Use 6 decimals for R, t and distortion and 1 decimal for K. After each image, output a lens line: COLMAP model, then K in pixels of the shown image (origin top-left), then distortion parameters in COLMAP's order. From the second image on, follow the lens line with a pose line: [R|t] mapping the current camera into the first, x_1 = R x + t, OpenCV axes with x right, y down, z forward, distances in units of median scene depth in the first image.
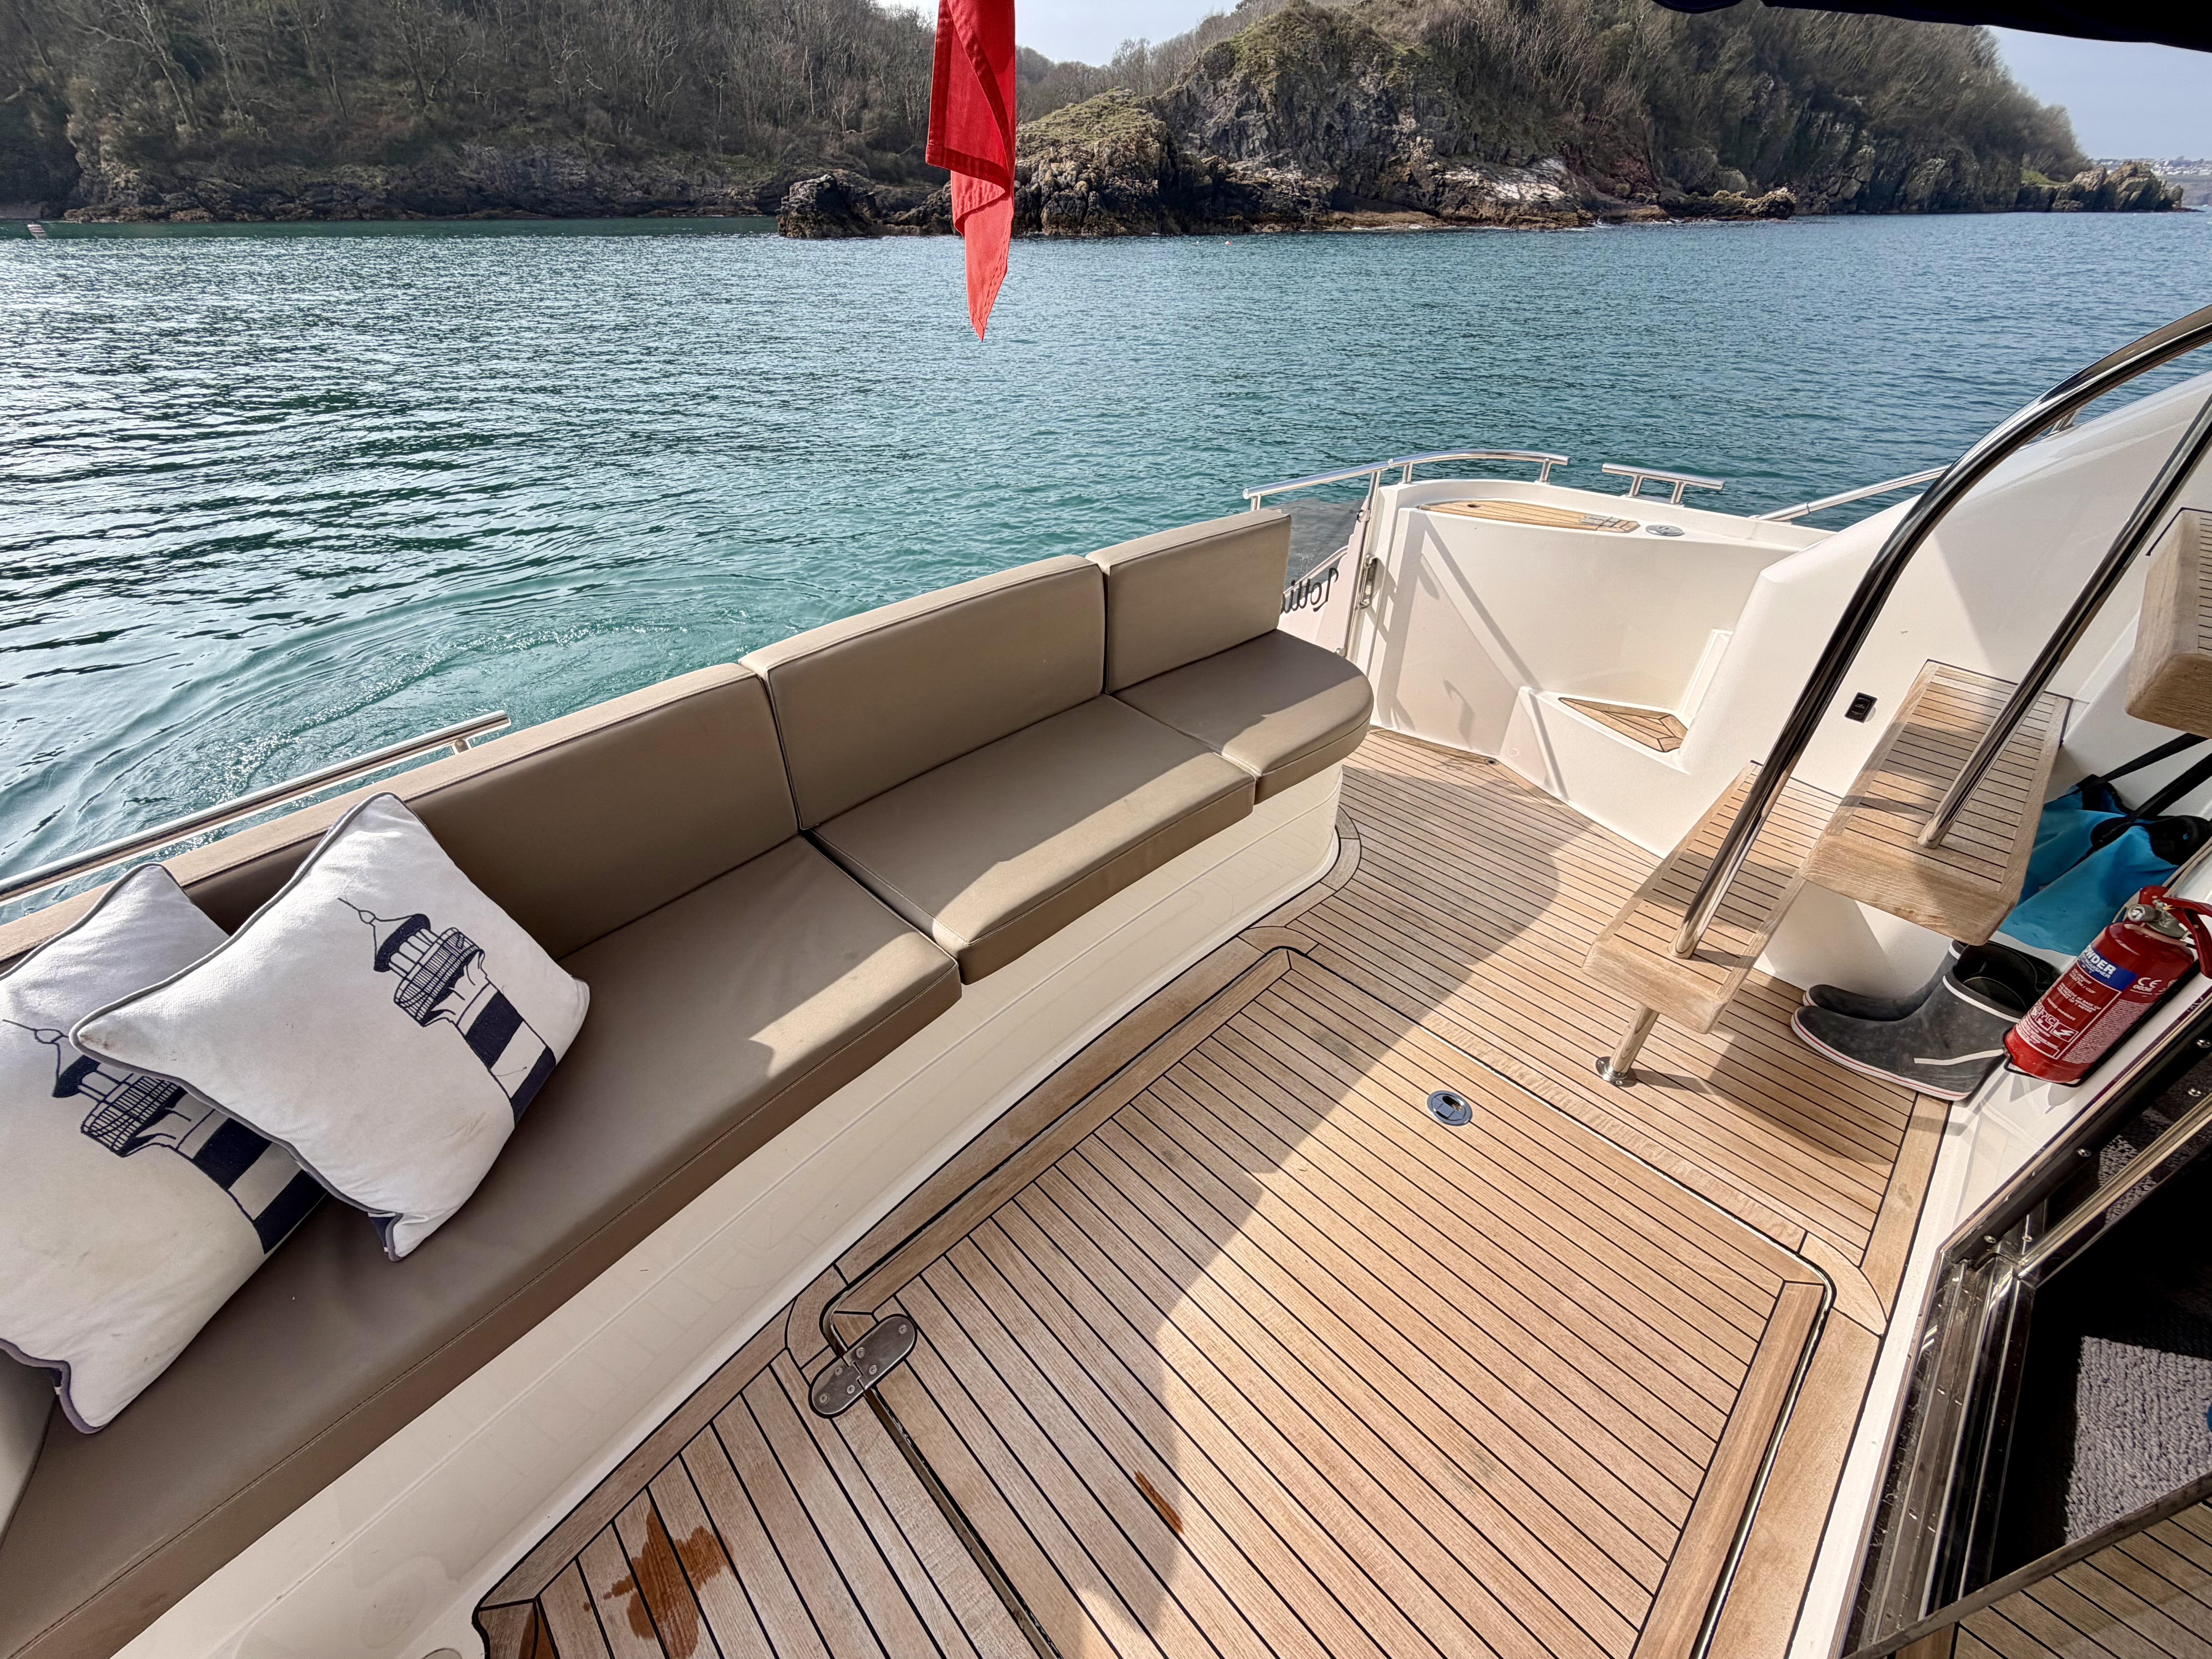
lens RADIAL K [[879.0, 0, 1097.3], [0, 879.0, 823.1], [0, 0, 1]] dist [0.001891, -0.001170]
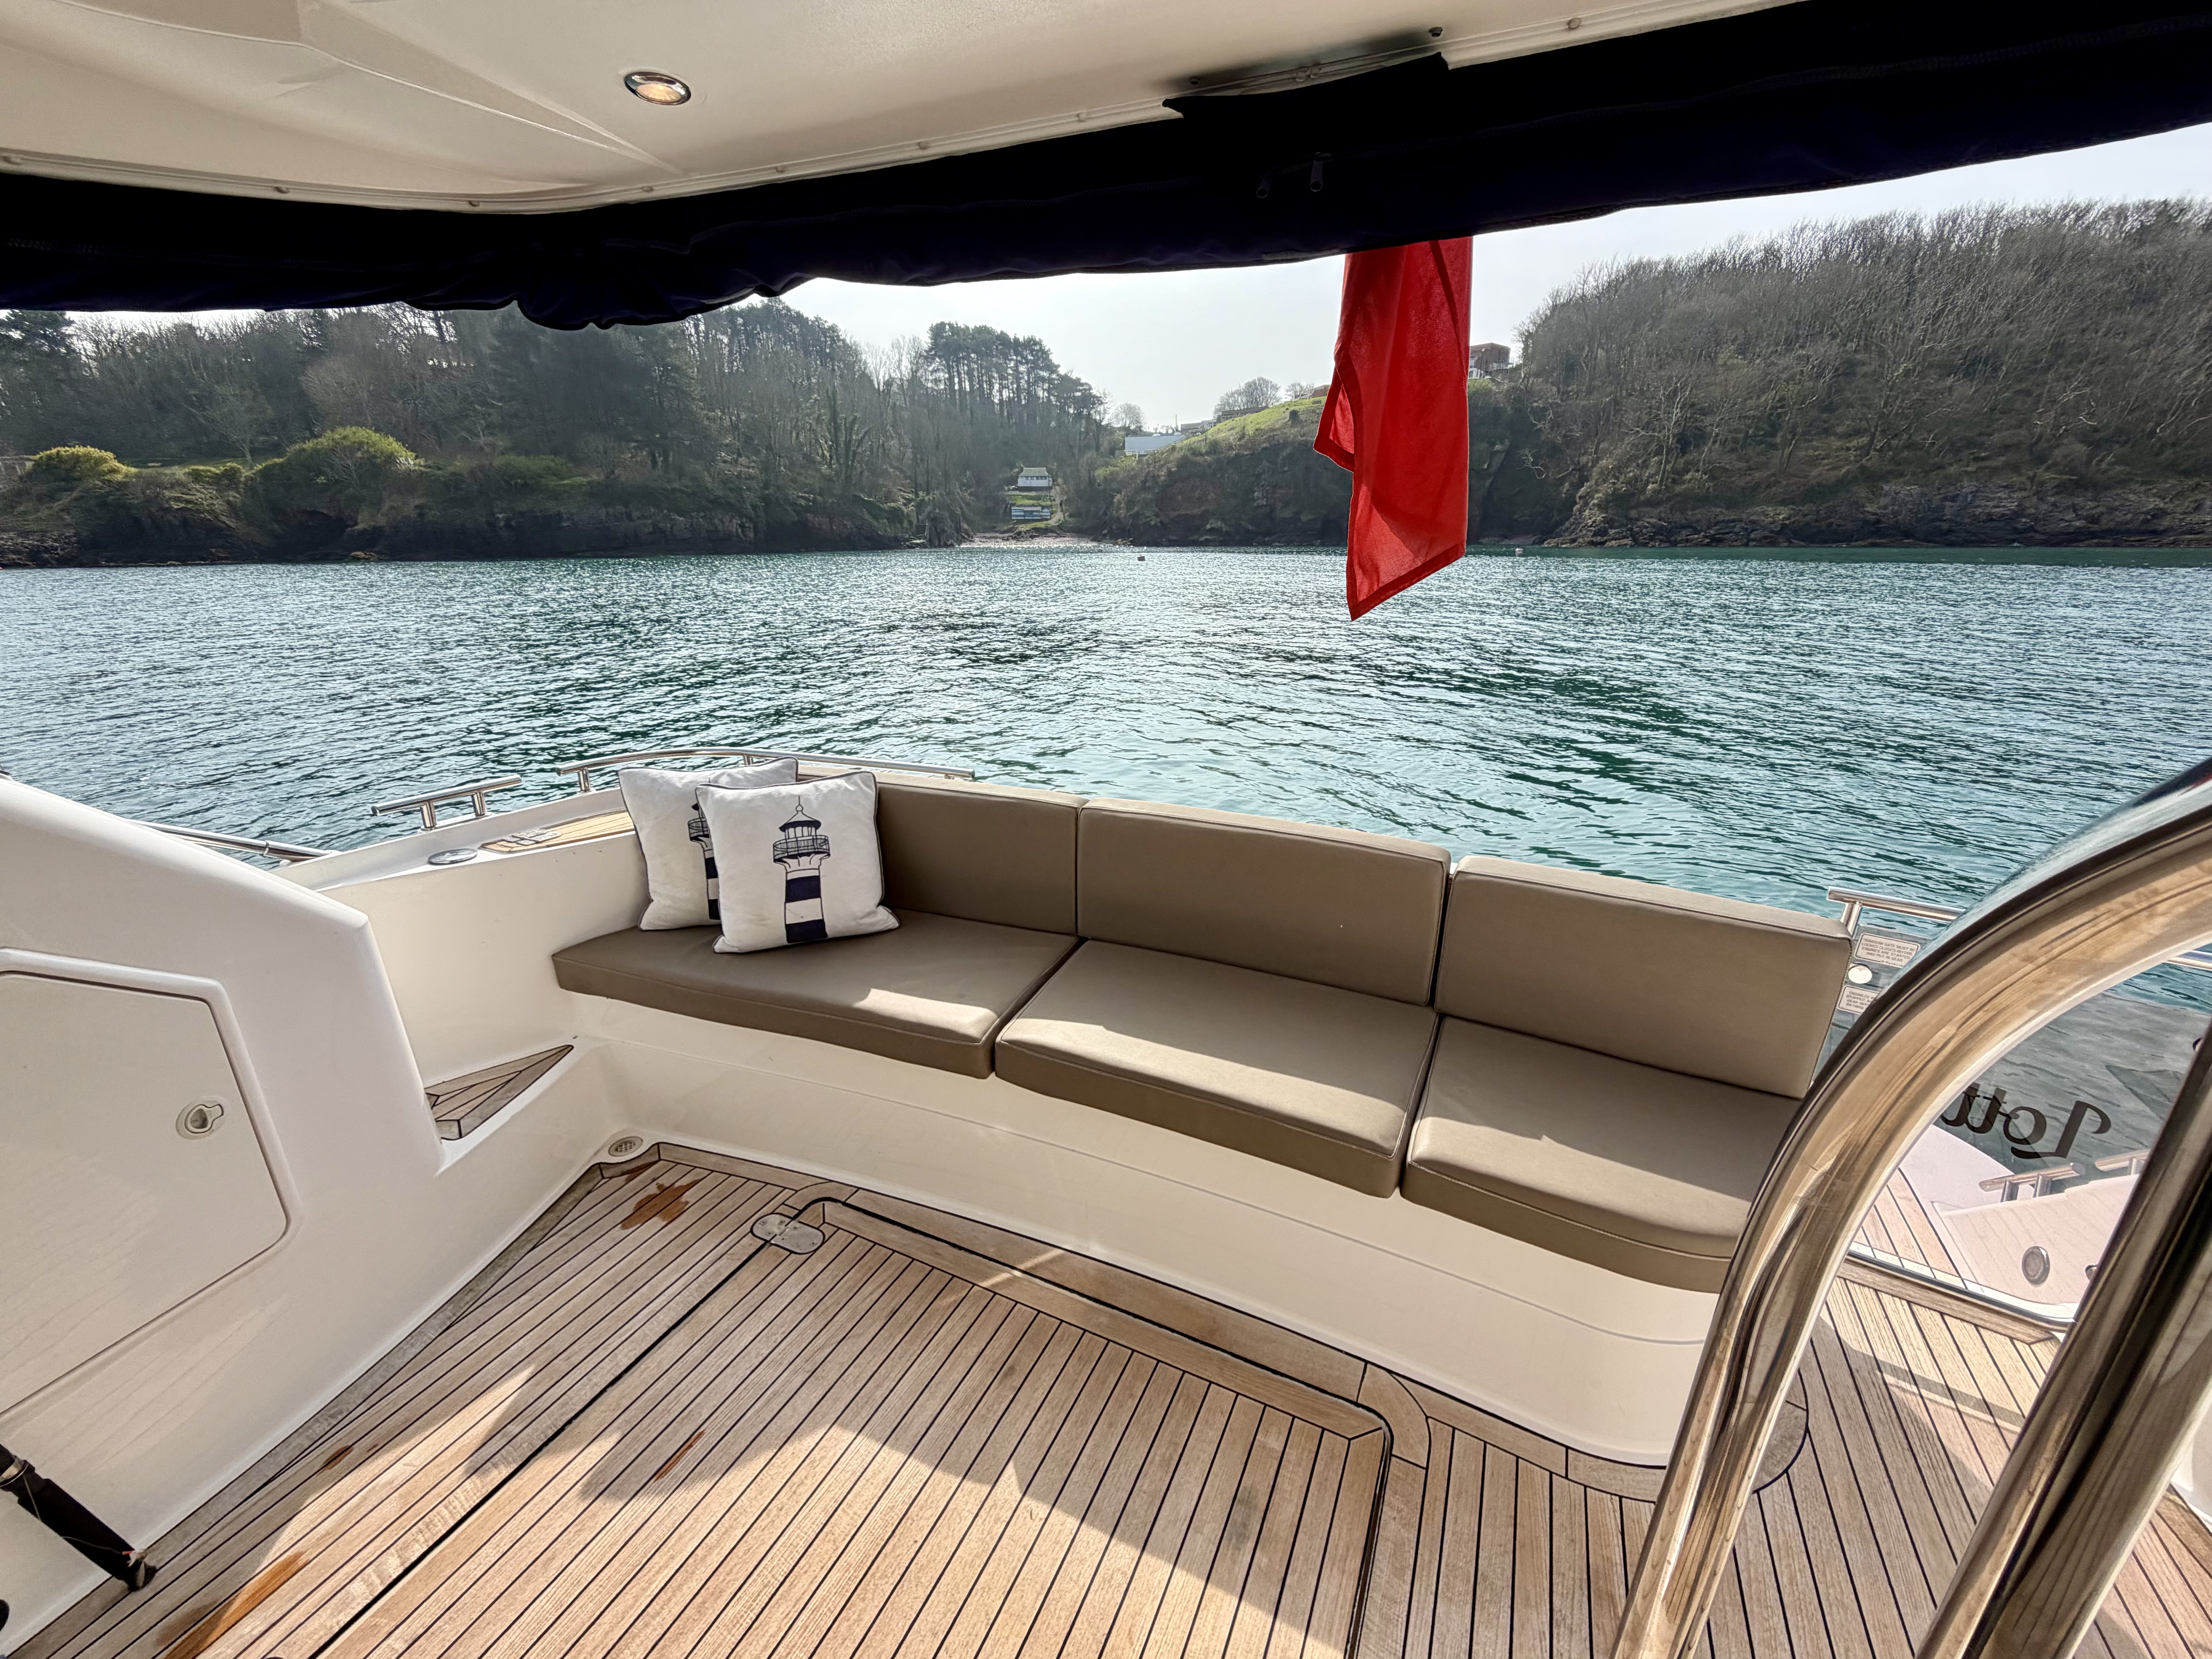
lens RADIAL K [[879.0, 0, 1096.5], [0, 879.0, 829.3], [0, 0, 1]] dist [0.001891, -0.001170]
pose [[0.352003, 0.290023, -0.889933, 1.159889], [-0.533184, 0.843574, 0.064019, -0.325561], [0.769291, 0.451963, 0.451576, 0.567460]]
